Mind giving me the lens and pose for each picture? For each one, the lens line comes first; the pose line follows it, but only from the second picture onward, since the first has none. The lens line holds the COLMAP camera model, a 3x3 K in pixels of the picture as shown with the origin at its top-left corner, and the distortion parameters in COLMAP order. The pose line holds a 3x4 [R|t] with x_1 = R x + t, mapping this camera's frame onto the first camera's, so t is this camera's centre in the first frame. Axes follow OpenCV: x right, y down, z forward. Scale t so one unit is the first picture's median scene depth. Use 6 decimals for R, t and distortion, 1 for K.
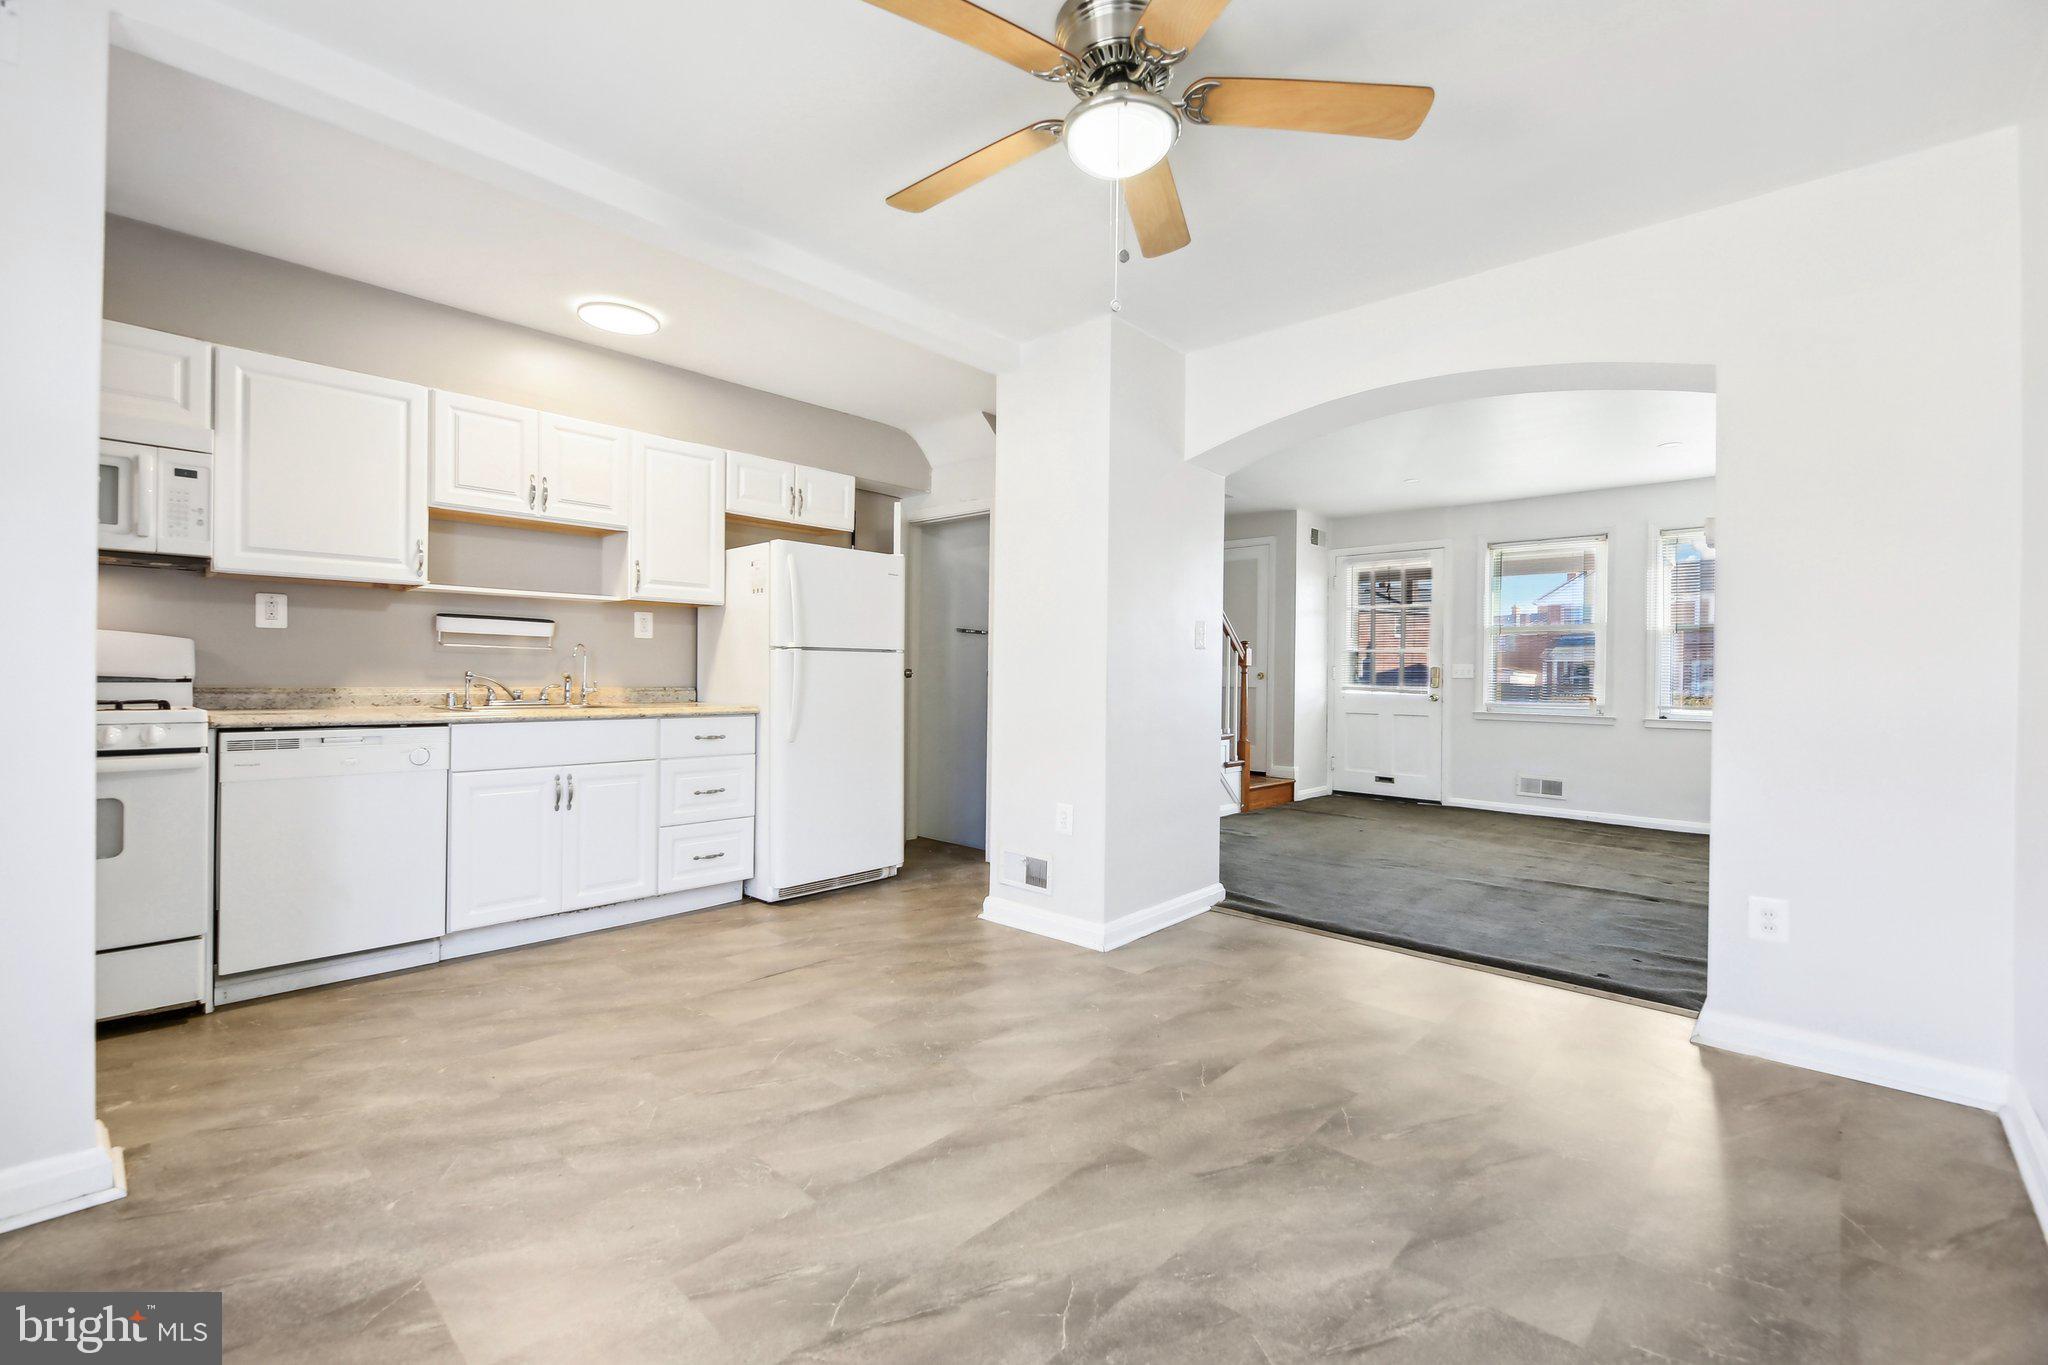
lens RADIAL K [[875.5, 0, 1026.8], [0, 875.5, 661.9], [0, 0, 1]] dist [-0.002131, -0.001174]
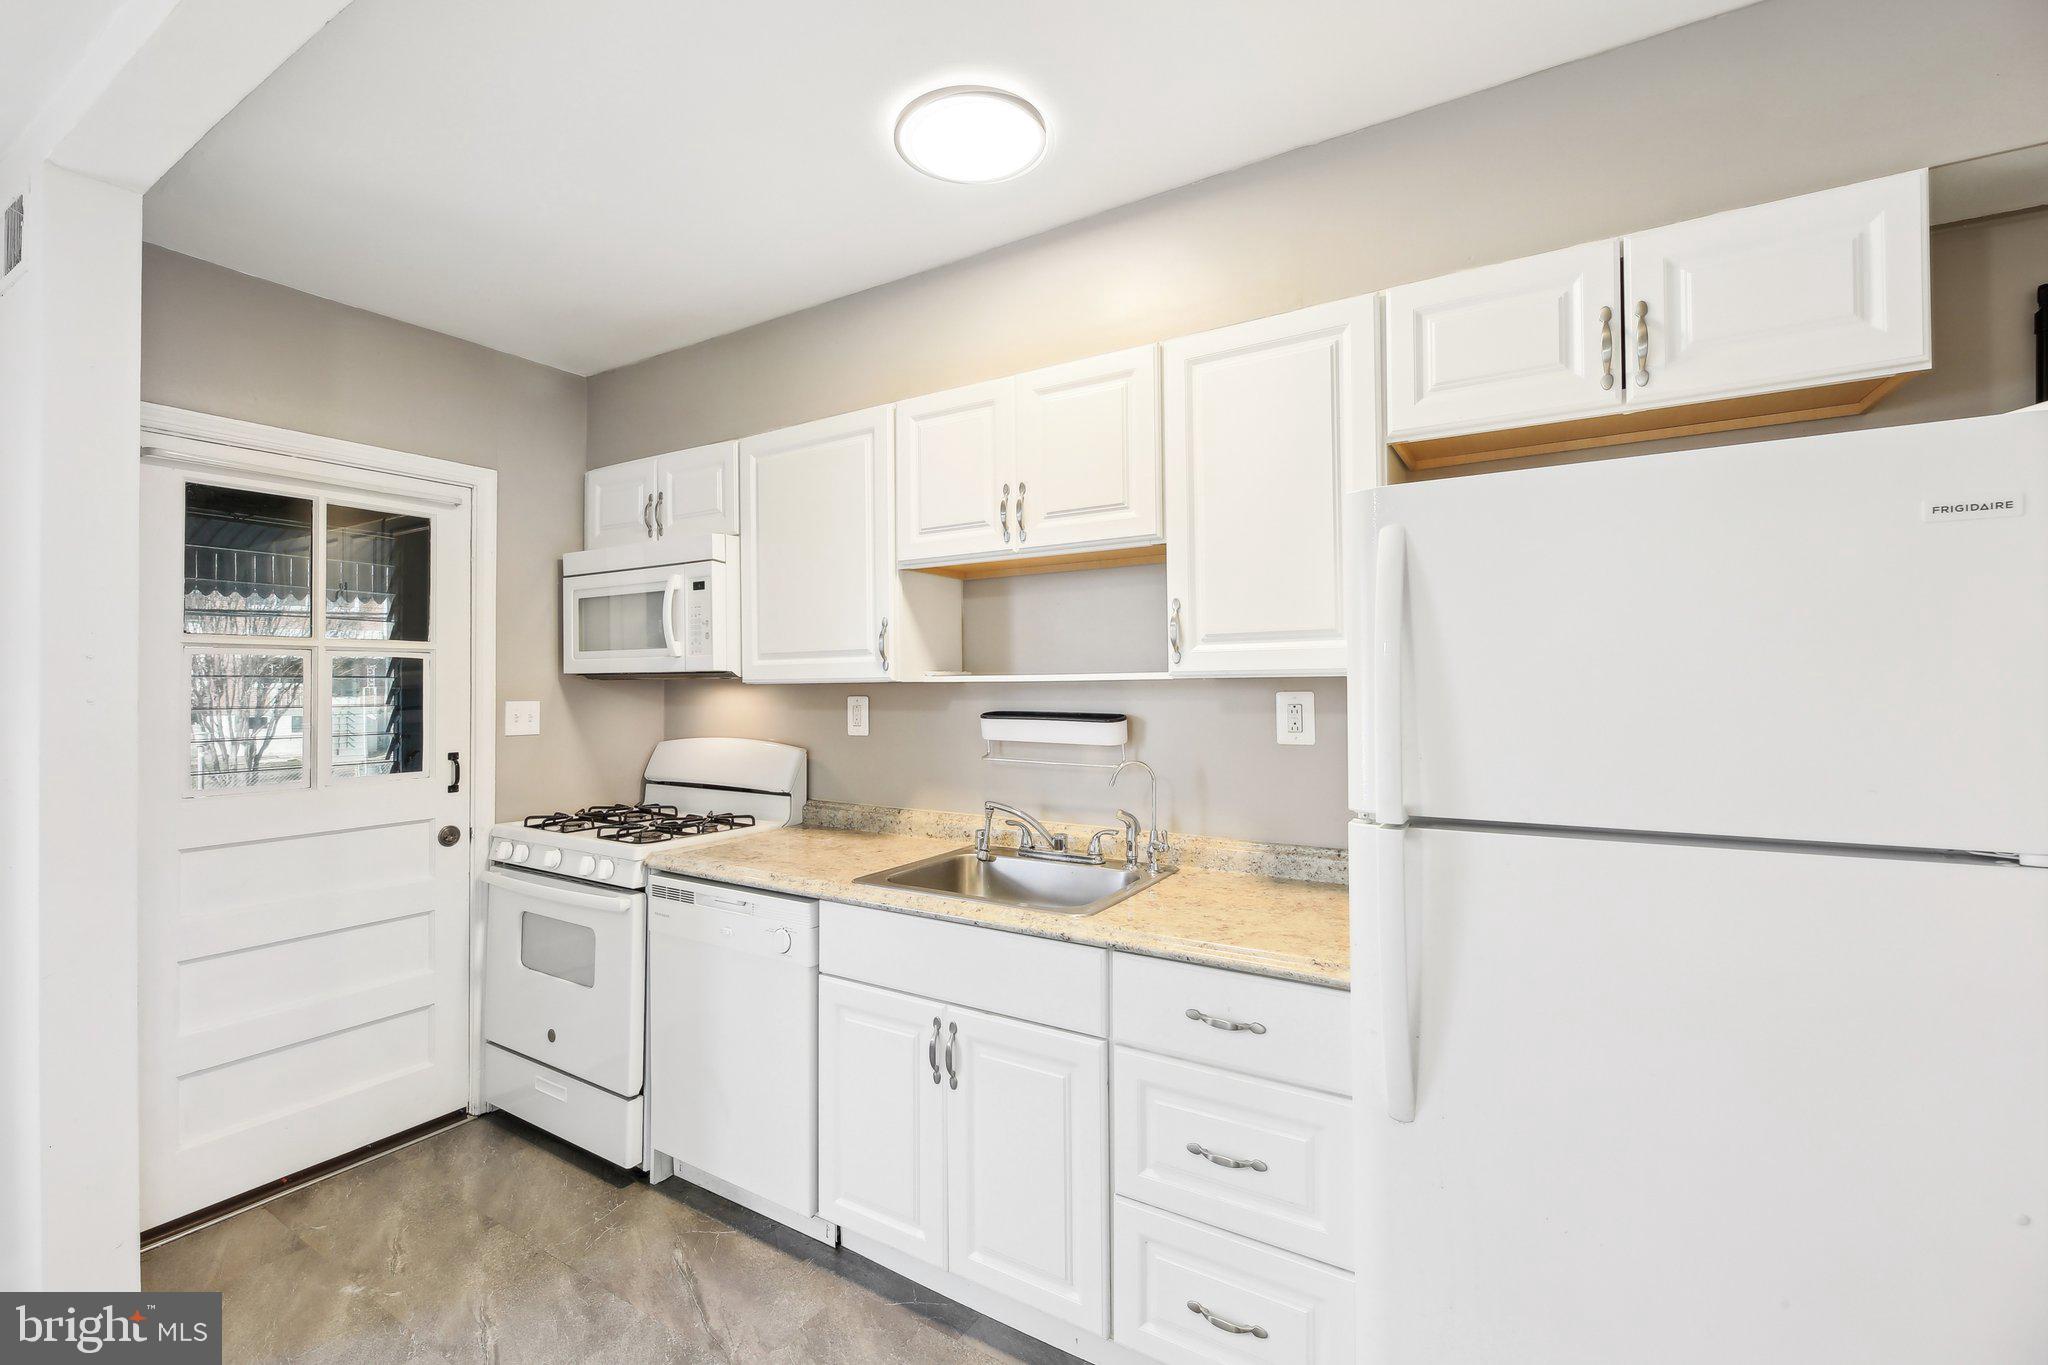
lens RADIAL K [[875.5, 0, 1013.8], [0, 875.5, 661.0], [0, 0, 1]] dist [-0.002131, -0.001174]
pose [[0.178214, -0.037943, -0.983260, 0.029602], [0.022337, 0.999155, -0.034508, -0.088954], [0.983738, -0.015813, 0.178911, 1.112424]]
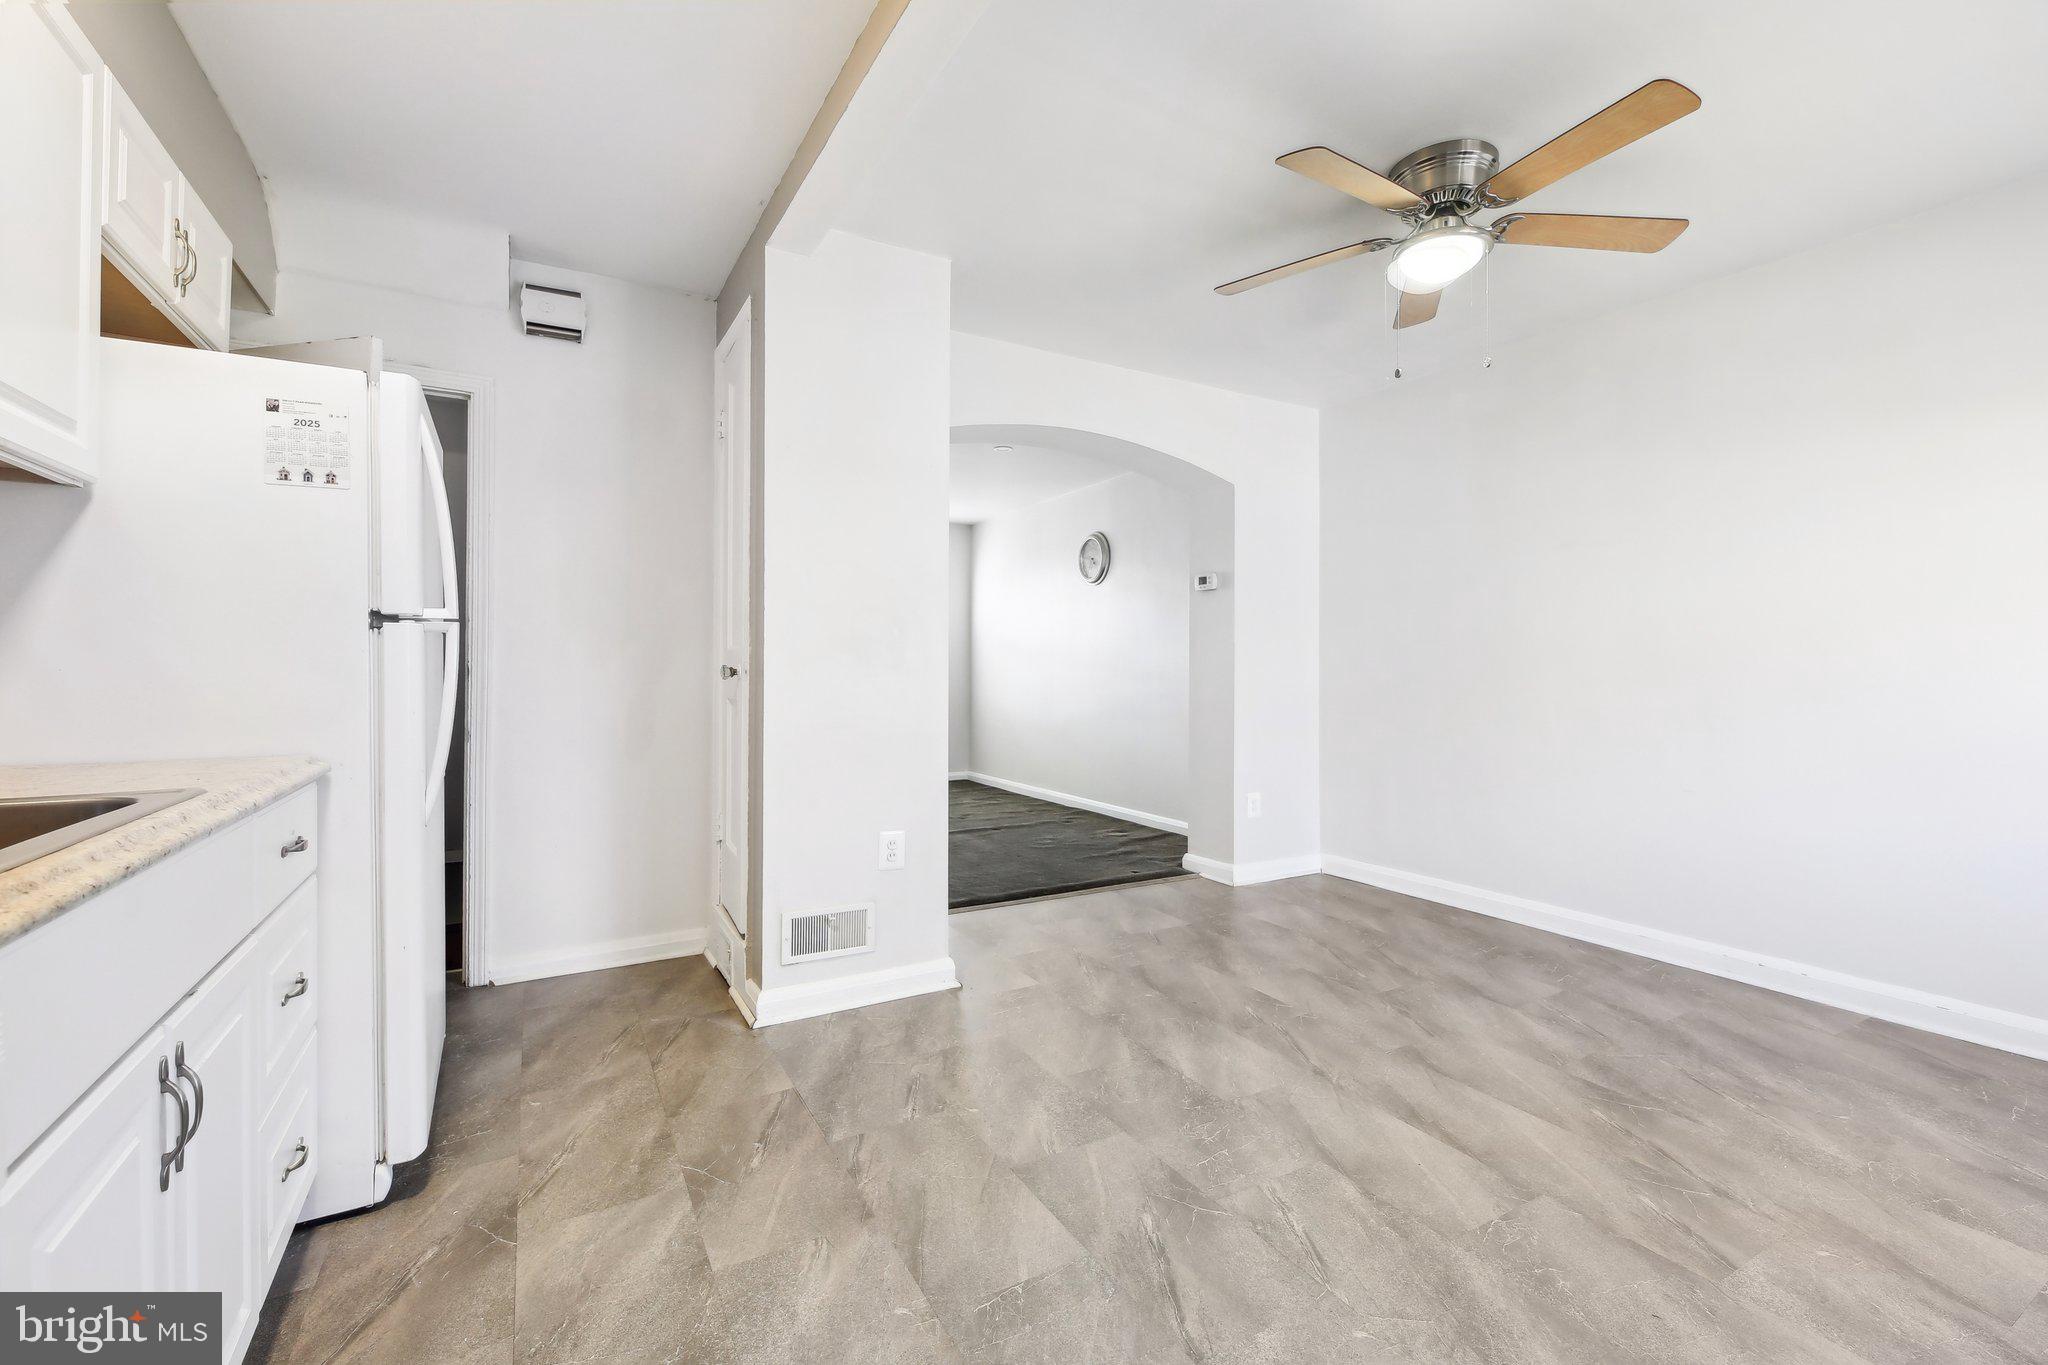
lens RADIAL K [[875.5, 0, 1037.8], [0, 875.5, 672.6], [0, 0, 1]] dist [-0.002131, -0.001174]
pose [[0.288870, -0.015437, 0.957244, -0.836100], [-0.014968, 0.999675, 0.020638, -0.003667], [-0.957251, -0.020289, 0.288545, 0.777665]]
